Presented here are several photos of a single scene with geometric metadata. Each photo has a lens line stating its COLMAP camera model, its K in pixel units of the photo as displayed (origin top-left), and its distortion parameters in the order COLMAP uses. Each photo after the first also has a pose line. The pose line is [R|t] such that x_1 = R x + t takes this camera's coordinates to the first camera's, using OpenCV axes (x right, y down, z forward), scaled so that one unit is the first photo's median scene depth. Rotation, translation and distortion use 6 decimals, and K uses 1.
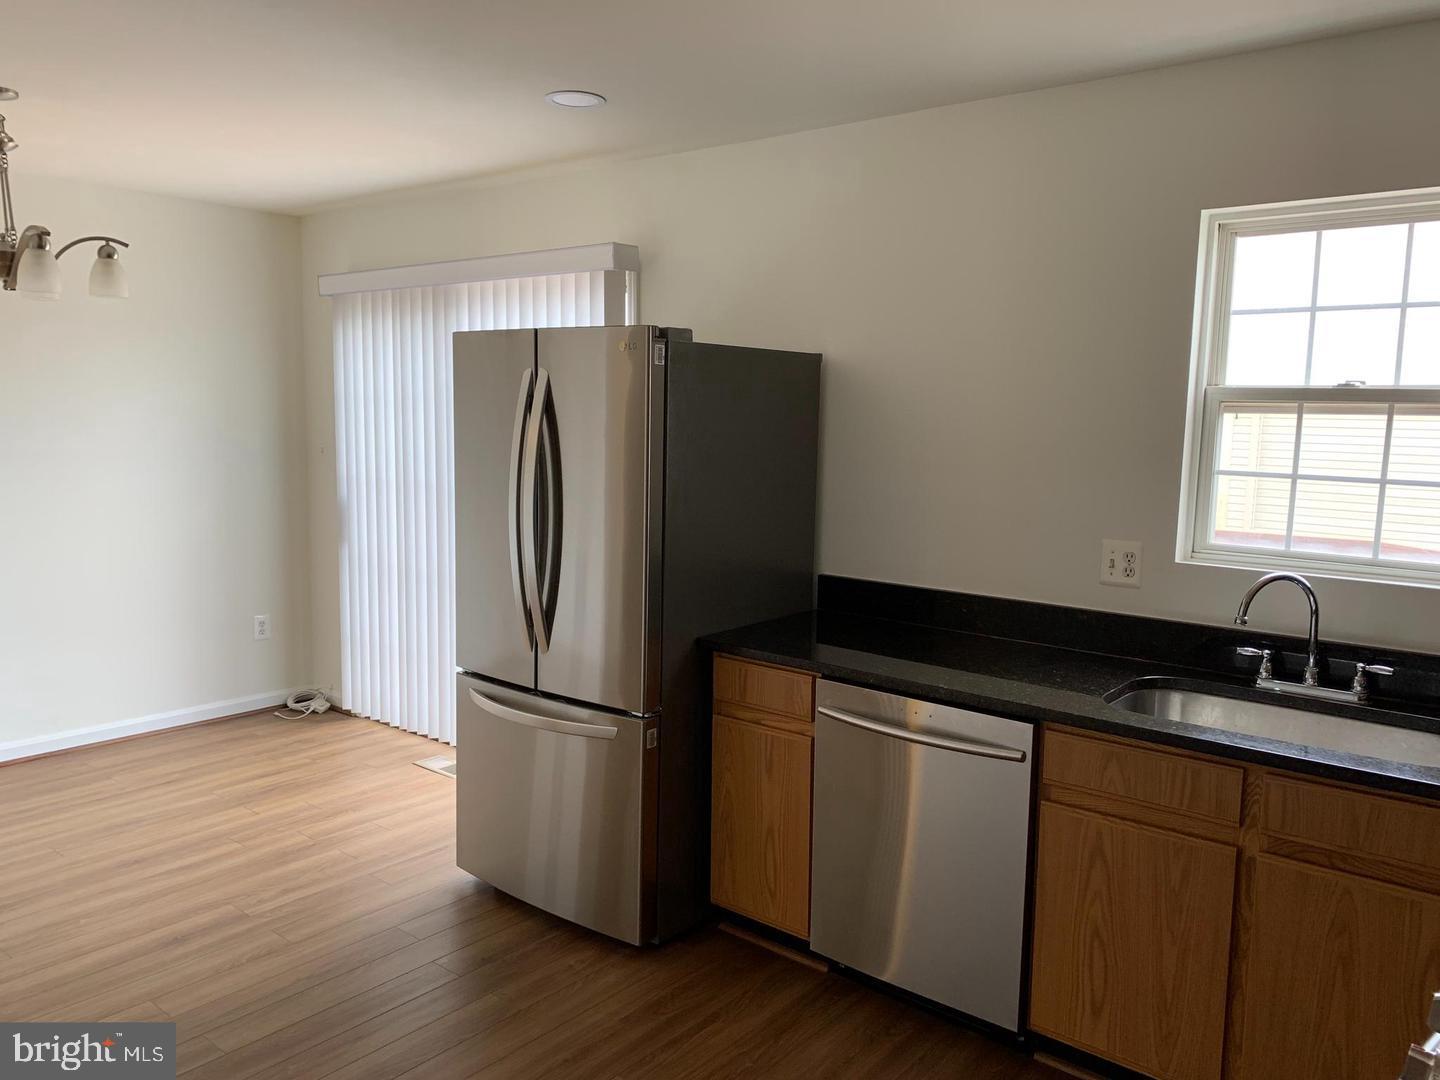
lens RADIAL K [[1092.2, 0, 713.3], [0, 1092.2, 546.0], [0, 0, 1]] dist [0.072666, -0.119312]
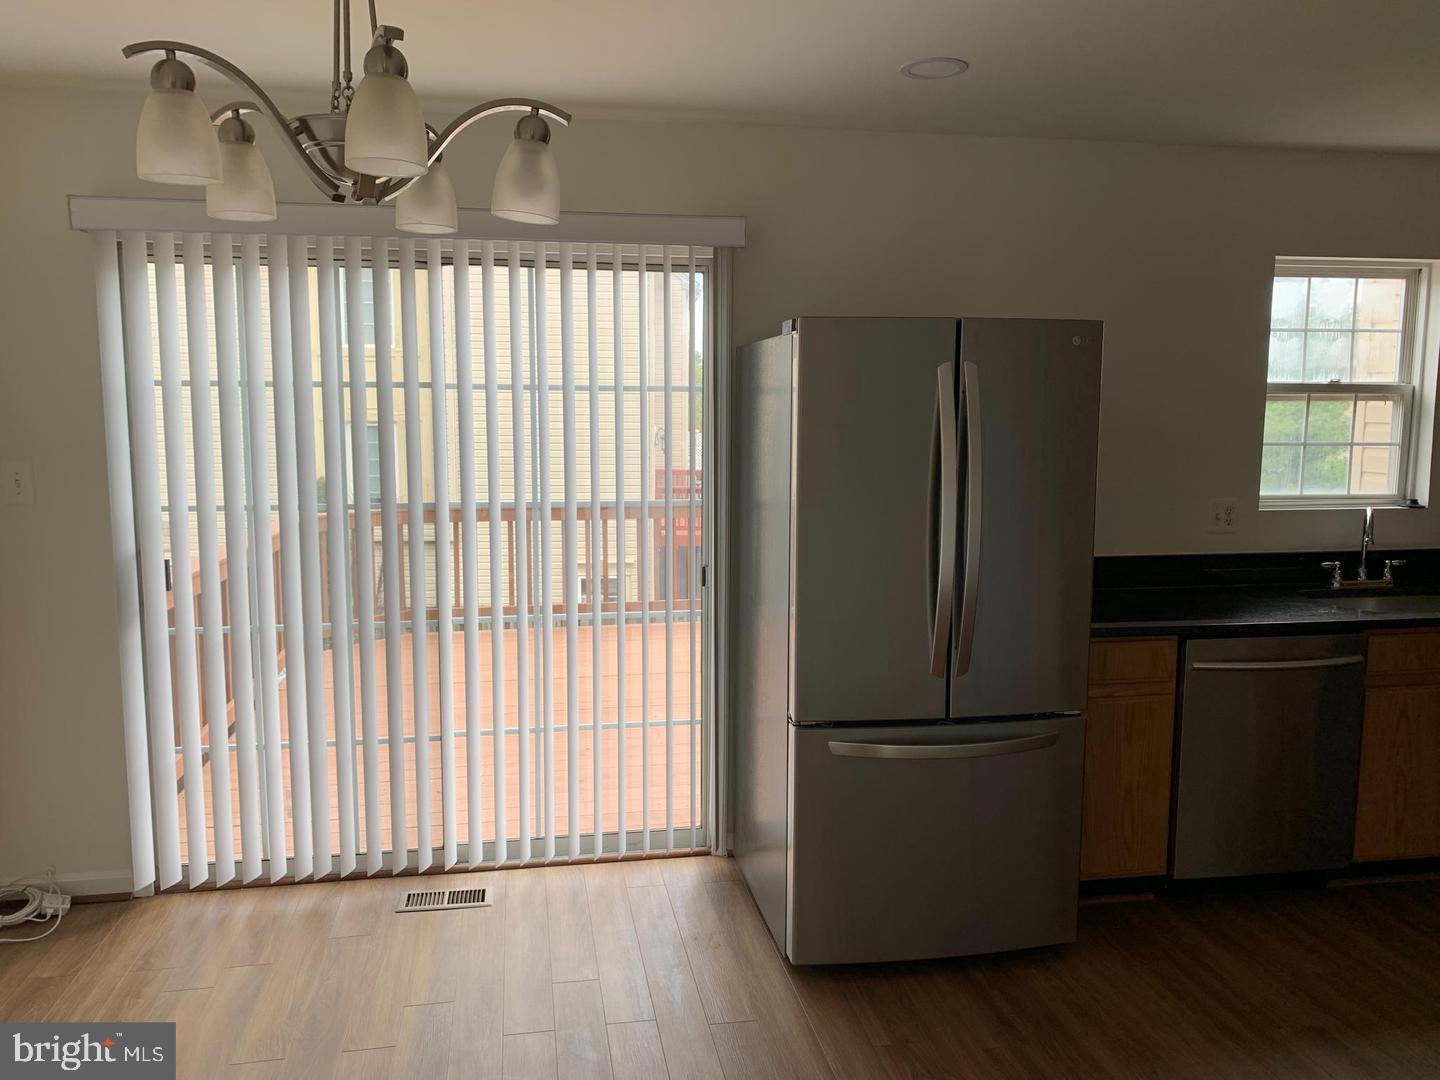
lens RADIAL K [[1096.3, 0, 714.4], [0, 1096.3, 537.9], [0, 0, 1]] dist [0.050998, -0.058702]
pose [[0.652891, -0.106754, 0.749891, -1.076188], [0.105300, 0.993197, 0.049711, -0.092472], [-0.750097, 0.046508, 0.659691, 0.609476]]
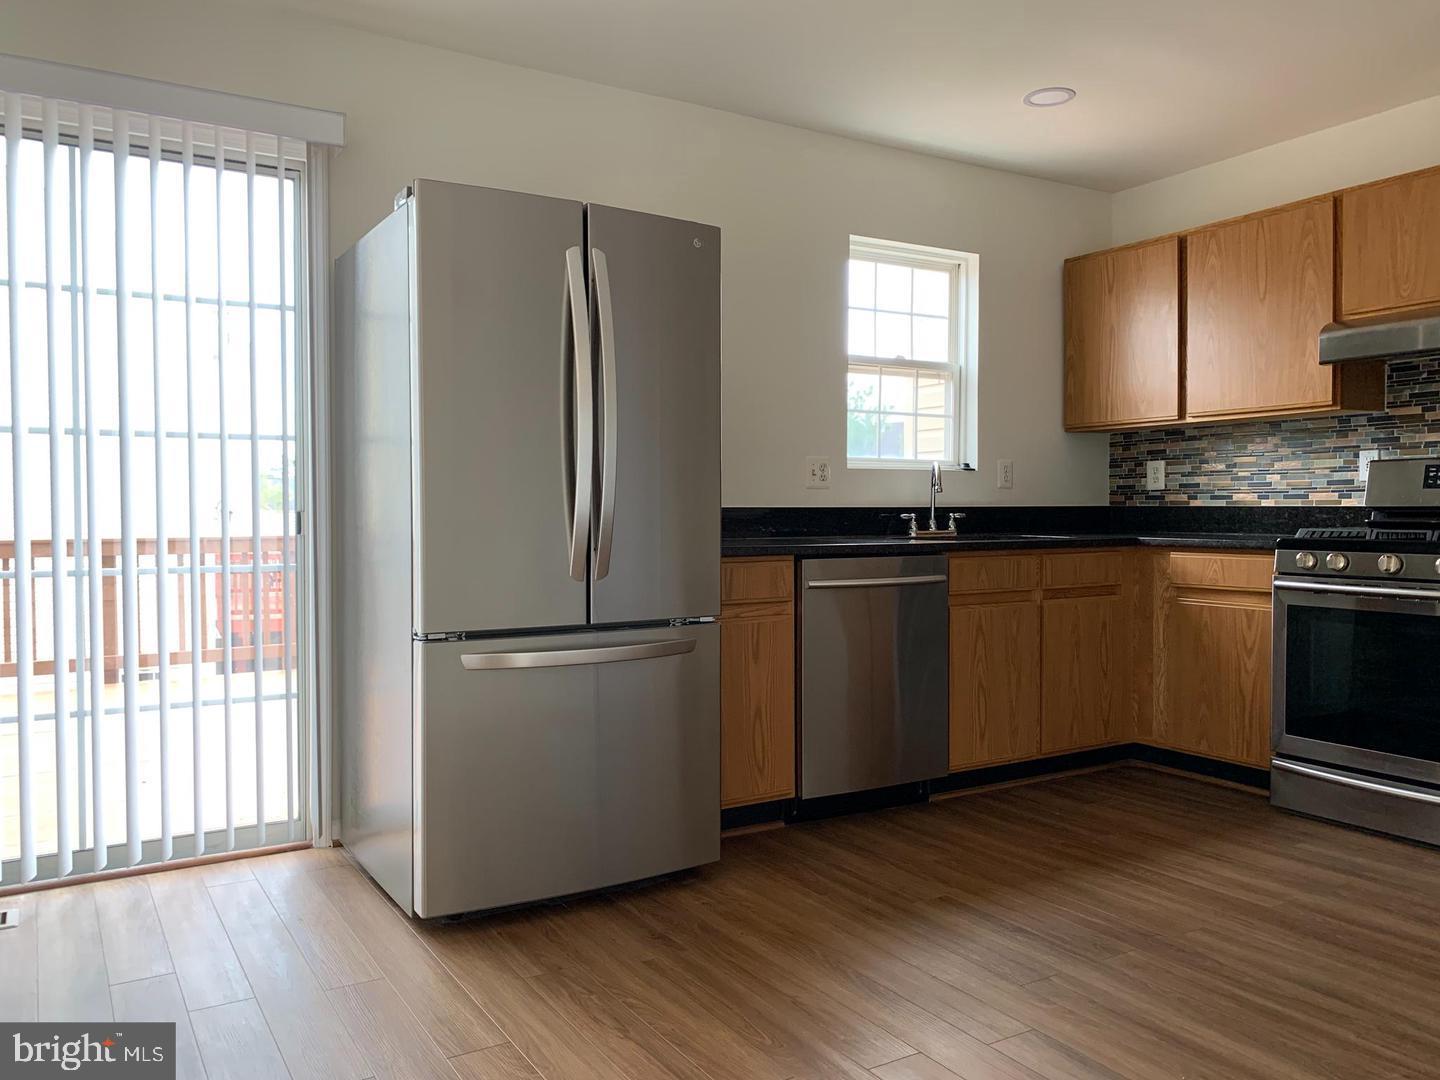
lens RADIAL K [[1096.3, 0, 714.4], [0, 1096.3, 537.9], [0, 0, 1]] dist [0.050998, -0.058702]
pose [[0.331100, -0.043573, 0.942589, -1.052132], [0.127173, 0.991880, 0.001179, 0.084944], [-0.934986, 0.119482, 0.333953, 0.695346]]
